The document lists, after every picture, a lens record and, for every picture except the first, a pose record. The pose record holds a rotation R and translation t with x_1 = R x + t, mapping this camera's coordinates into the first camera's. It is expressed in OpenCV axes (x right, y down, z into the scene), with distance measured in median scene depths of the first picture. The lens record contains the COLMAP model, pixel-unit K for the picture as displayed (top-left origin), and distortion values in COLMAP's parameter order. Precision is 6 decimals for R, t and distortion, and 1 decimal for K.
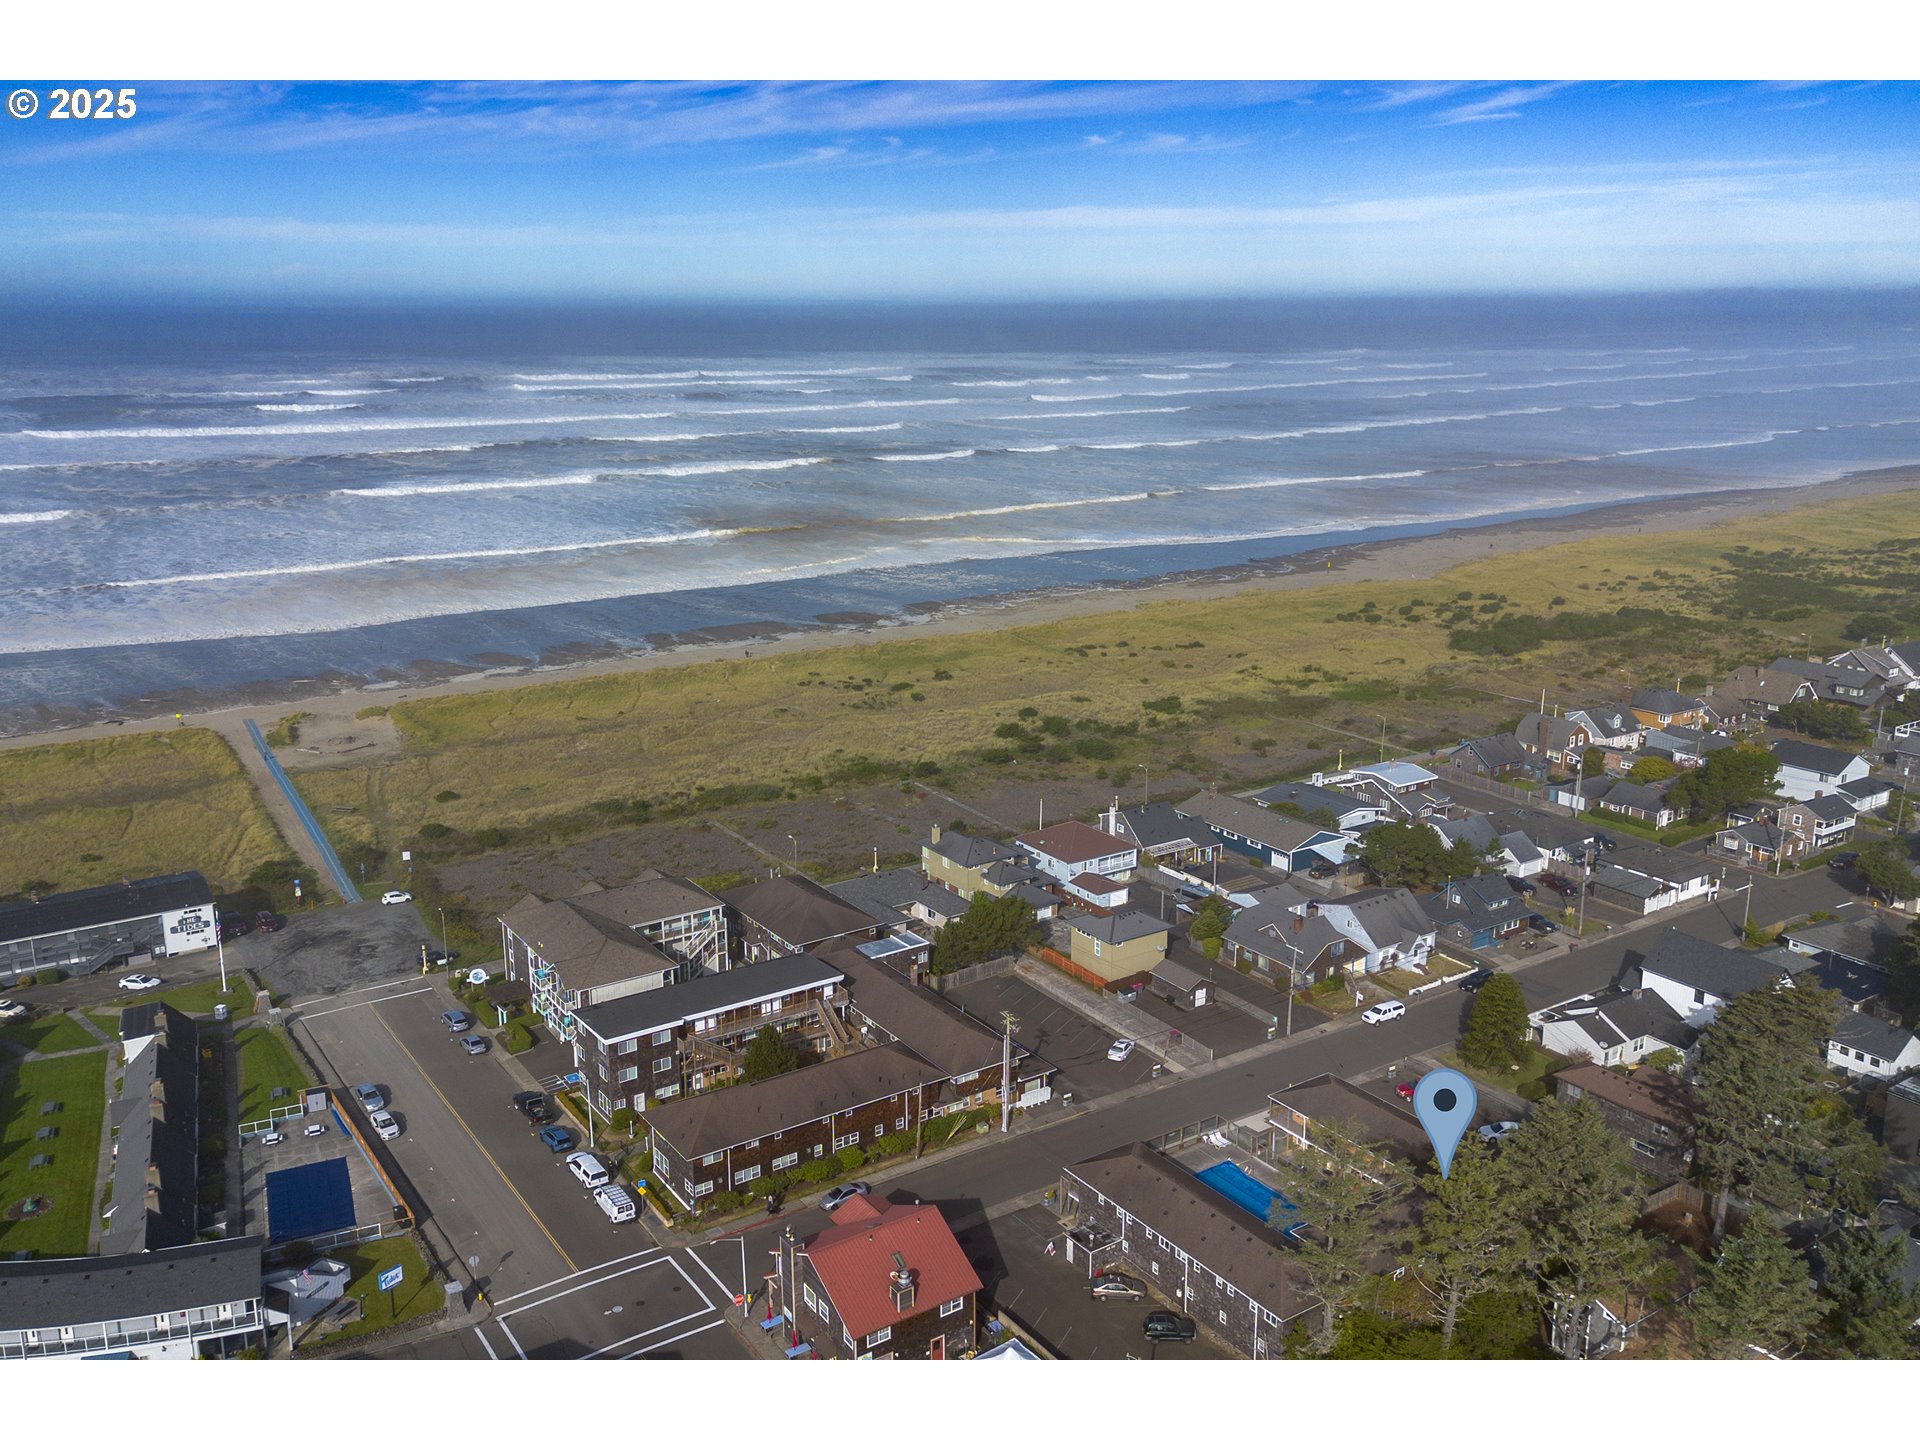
lens RADIAL K [[1603.2, 0, 960.0], [0, 1603.2, 720.0], [0, 0, 1]] dist [0.104862, -0.115939]
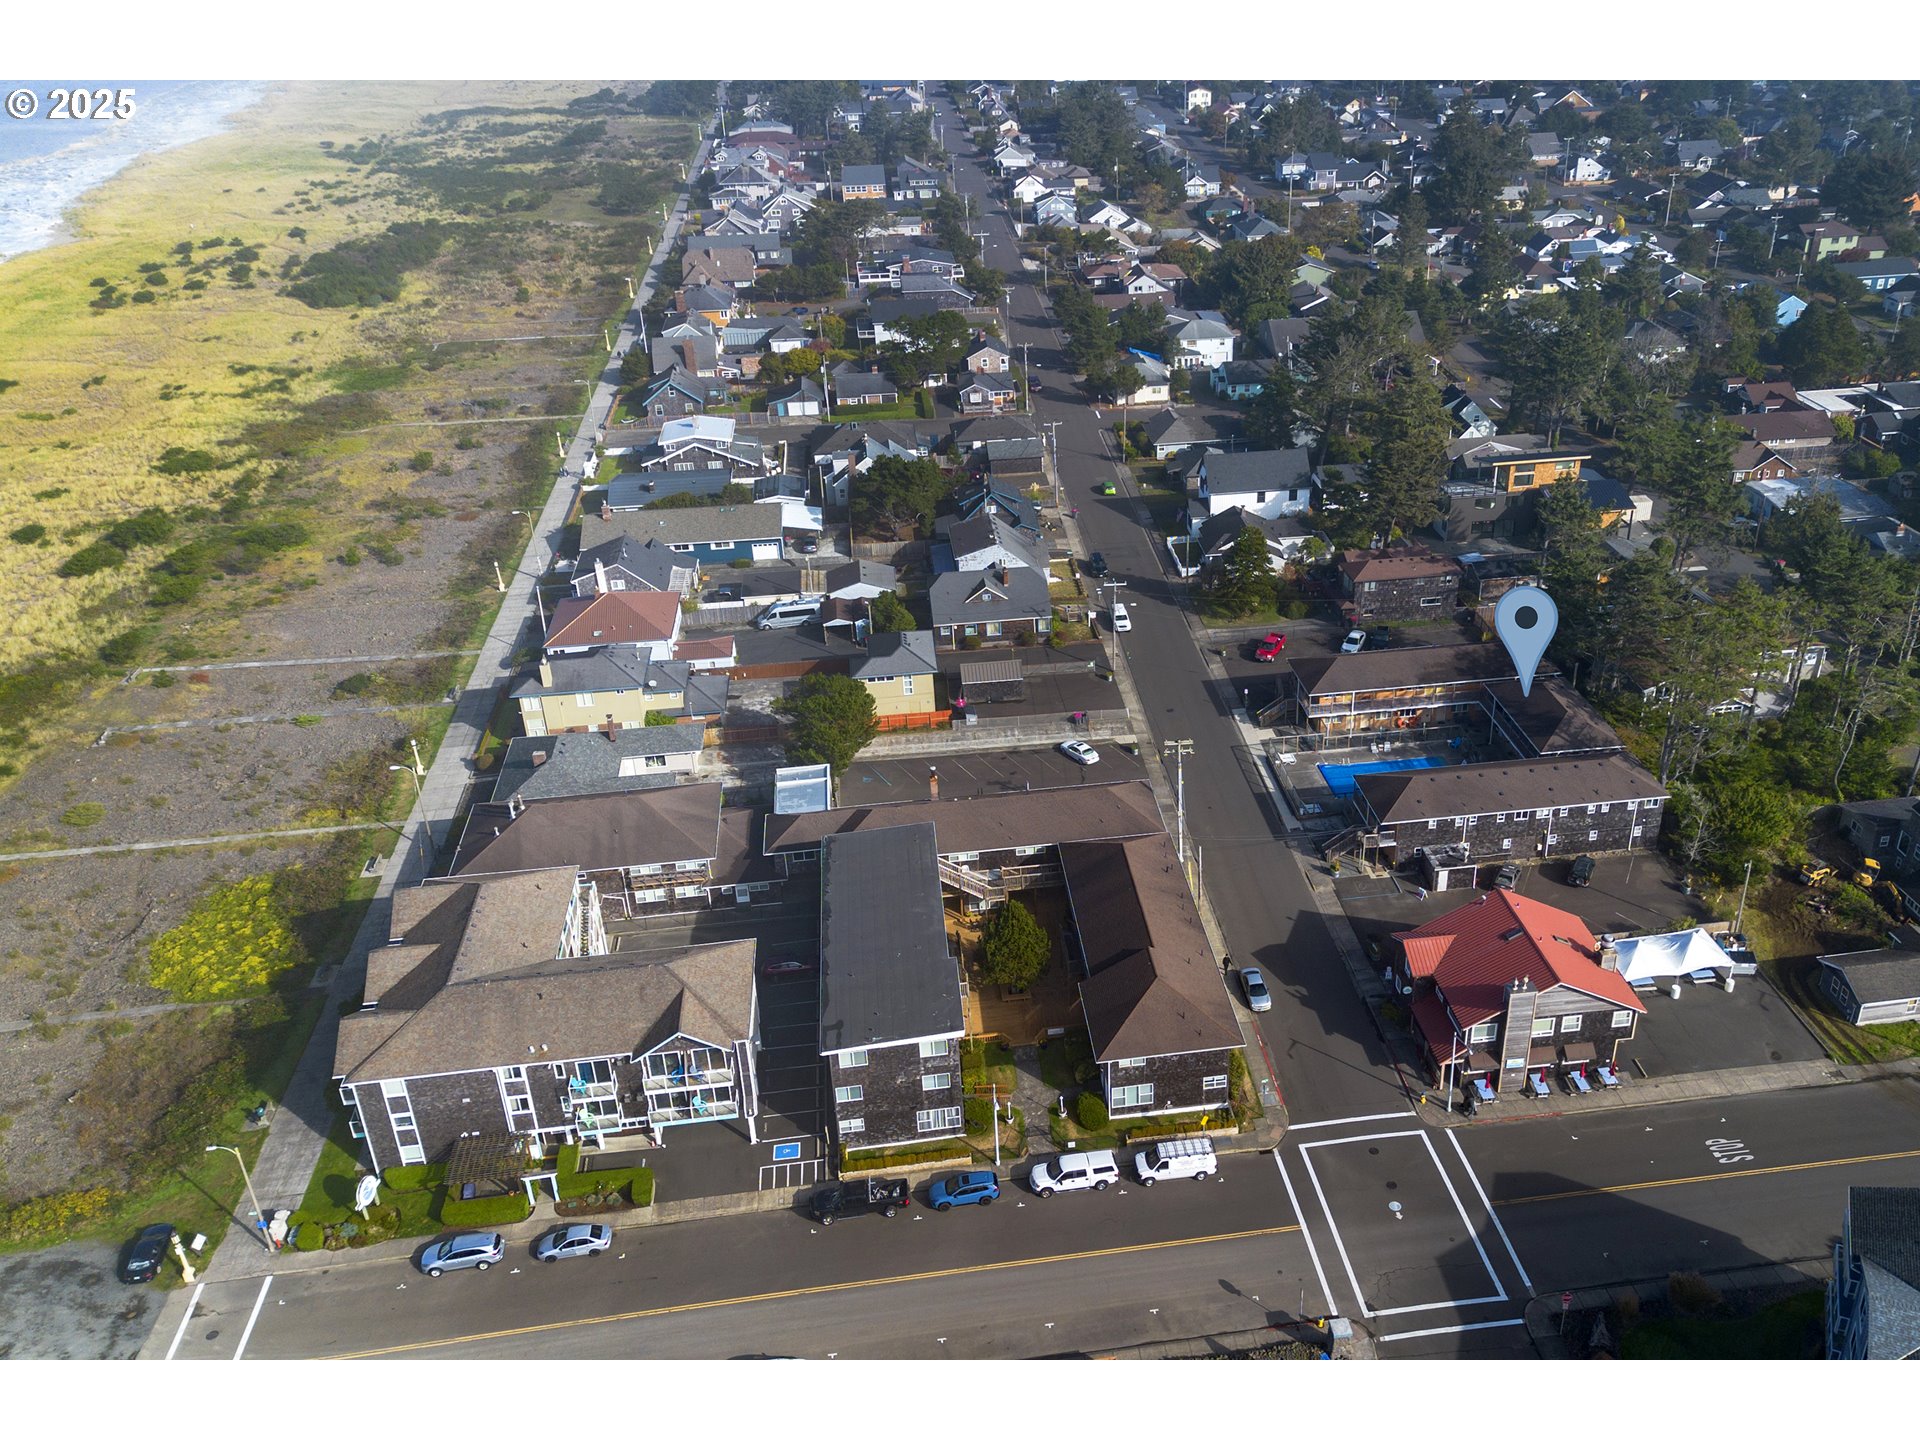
lens RADIAL K [[1610.3, 0, 1114.5], [0, 1610.3, 716.8], [0, 0, 1]] dist [0.090472, -0.058412]
pose [[0.426704, -0.430911, 0.795135, -0.488174], [0.235741, 0.901795, 0.362205, -0.112407], [-0.873126, 0.032891, 0.486383, 0.431582]]
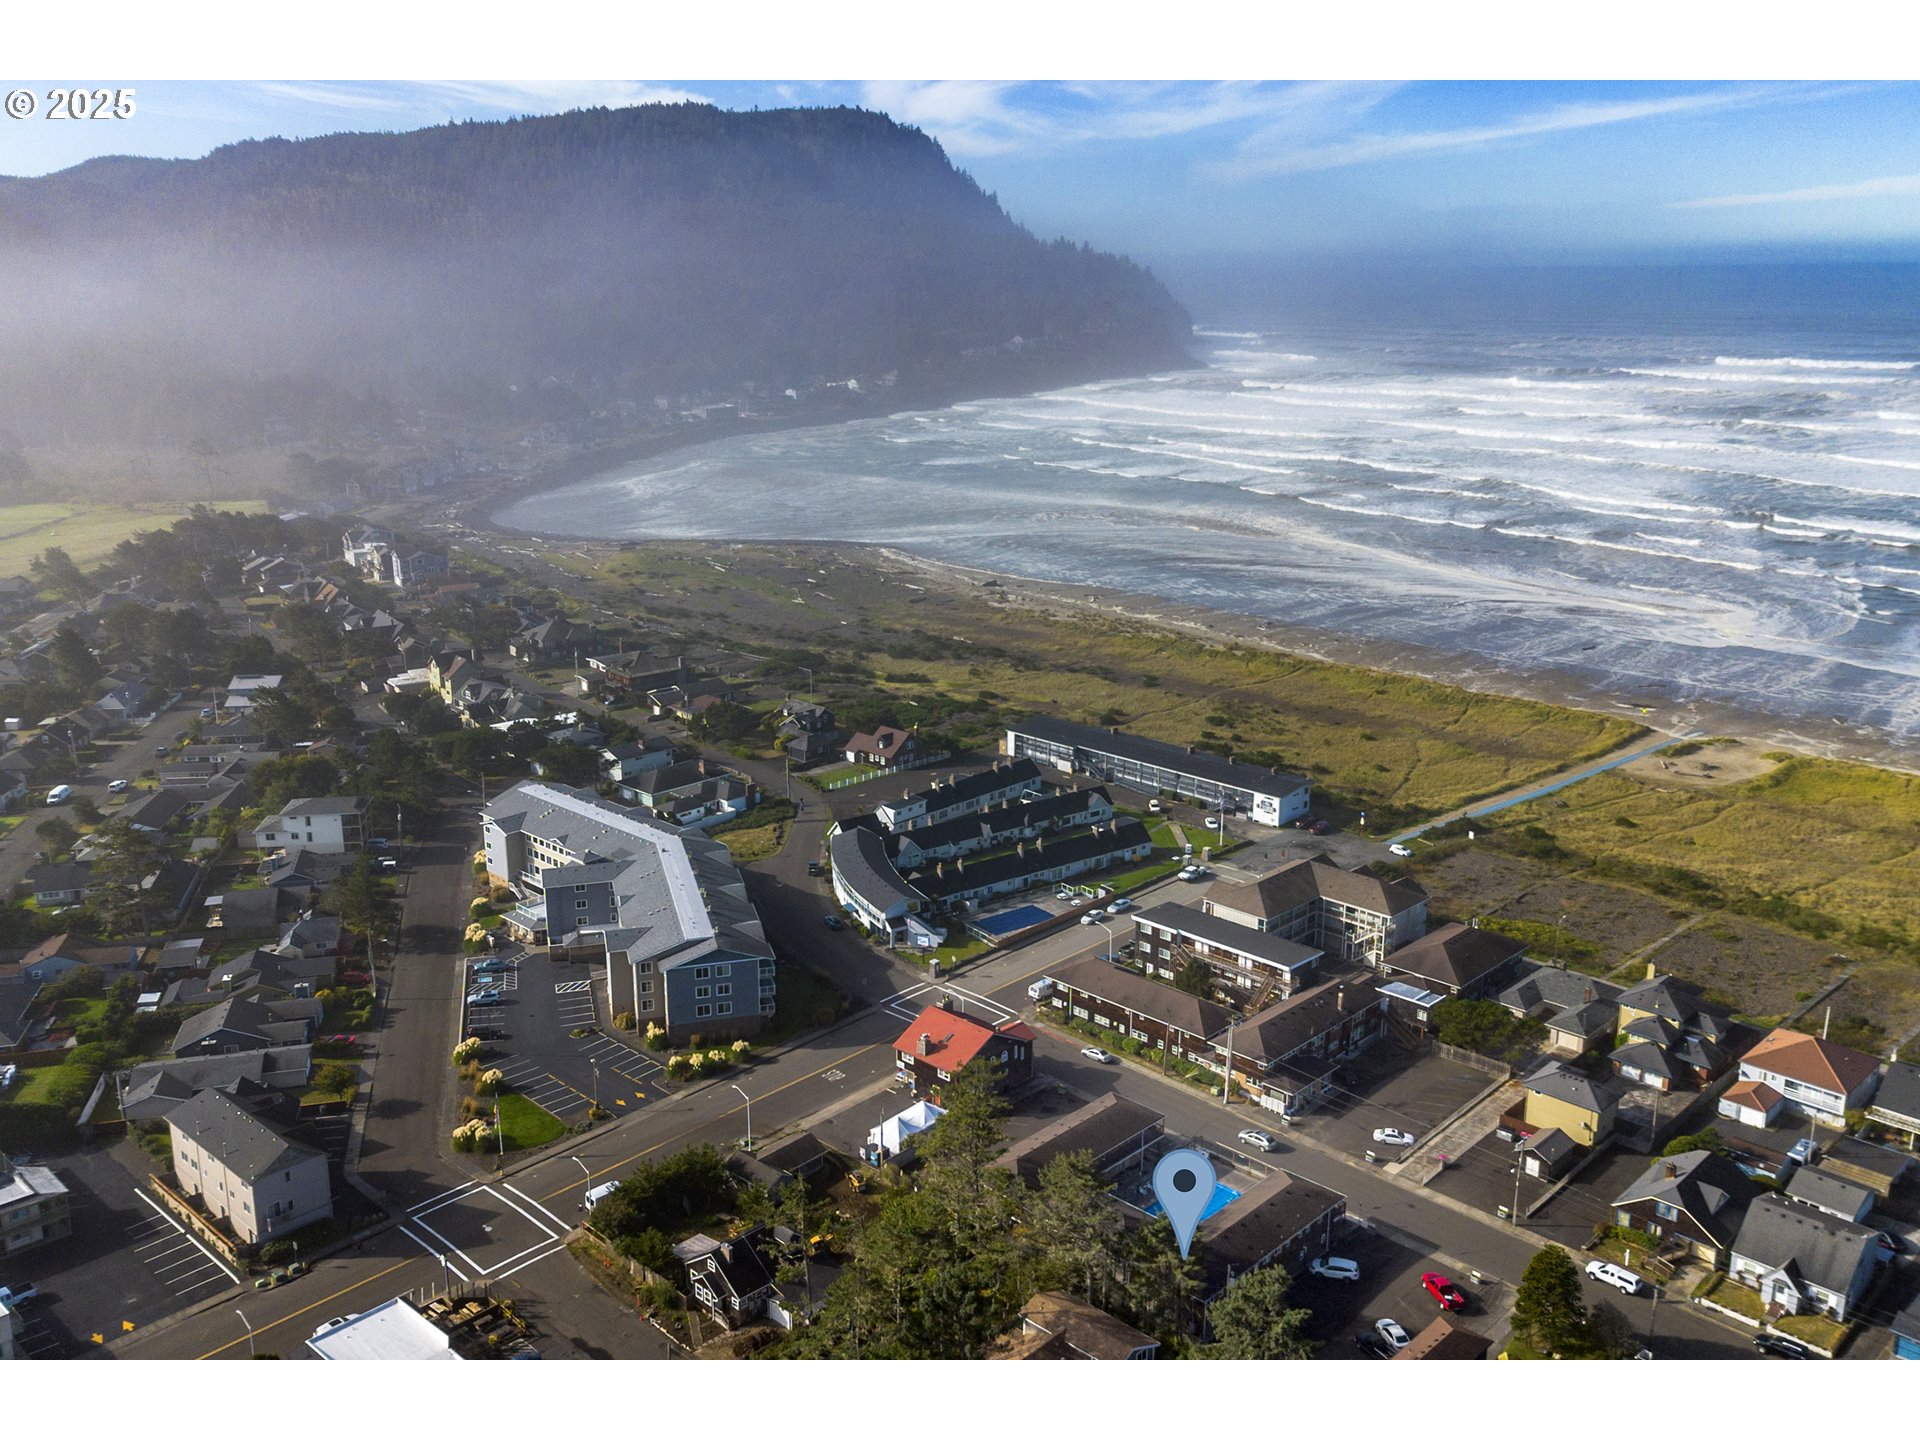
lens RADIAL K [[1603.2, 0, 960.0], [0, 1603.2, 720.0], [0, 0, 1]] dist [0.104862, -0.115939]
pose [[0.195088, 0.261782, -0.945204, 0.825858], [-0.240511, 0.947065, 0.212657, -0.191299], [0.950839, 0.185845, 0.247722, 0.304915]]
